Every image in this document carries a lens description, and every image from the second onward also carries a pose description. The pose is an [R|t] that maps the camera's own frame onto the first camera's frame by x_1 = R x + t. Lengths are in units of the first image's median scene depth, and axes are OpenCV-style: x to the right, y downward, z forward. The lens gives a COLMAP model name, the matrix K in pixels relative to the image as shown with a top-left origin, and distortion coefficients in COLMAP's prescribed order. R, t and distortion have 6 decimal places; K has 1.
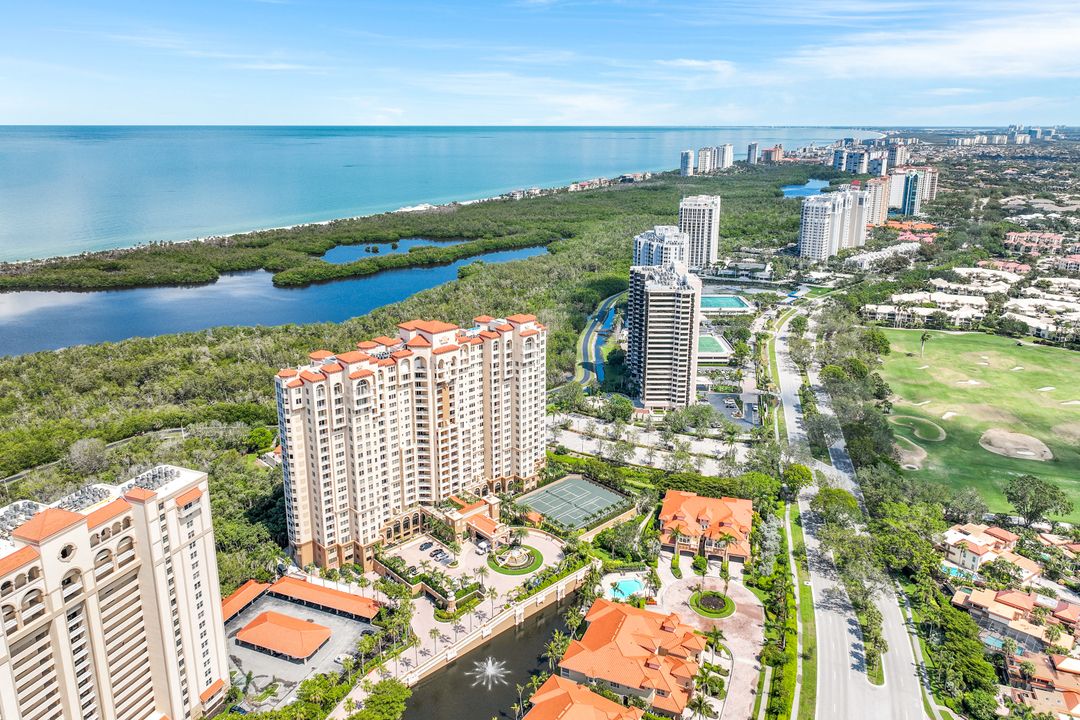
lens RADIAL K [[773.3, 0, 542.1], [0, 773.3, 318.7], [0, 0, 1]] dist [0.000982, 0.000316]
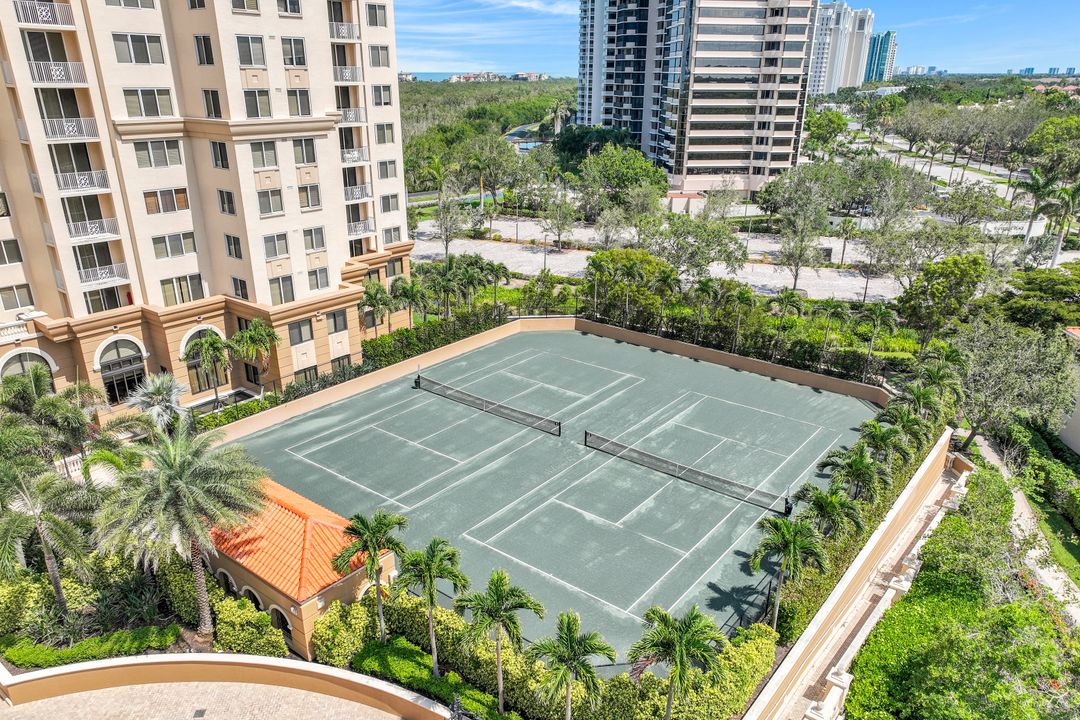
lens RADIAL K [[764.3, 0, 539.6], [0, 764.3, 391.7], [0, 0, 1]] dist [0.001853, 0.001955]
pose [[0.989311, -0.054994, 0.135054, 0.010760], [0.035618, 0.989239, 0.141905, 0.210324], [-0.141405, -0.135577, 0.980624, 0.852954]]
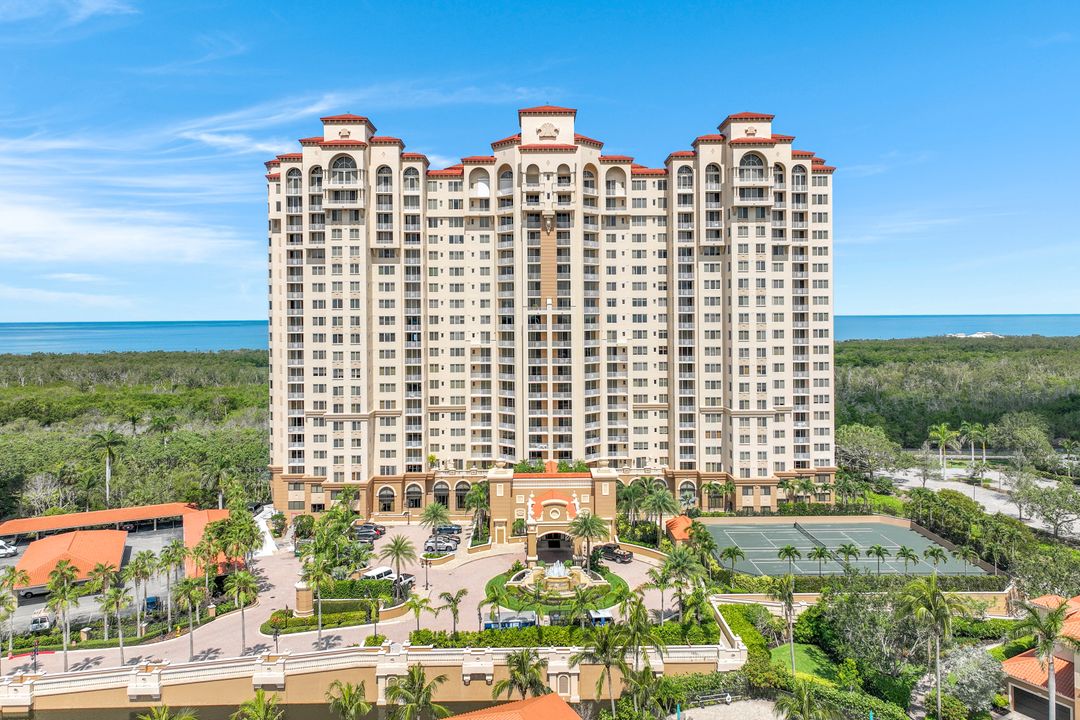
lens RADIAL K [[773.3, 0, 542.1], [0, 773.3, 318.7], [0, 0, 1]] dist [0.000982, 0.000316]
pose [[0.732736, -0.009015, -0.680453, 0.204118], [-0.161555, 0.969022, -0.186806, 0.226539], [0.661058, 0.246810, 0.708581, 0.608928]]
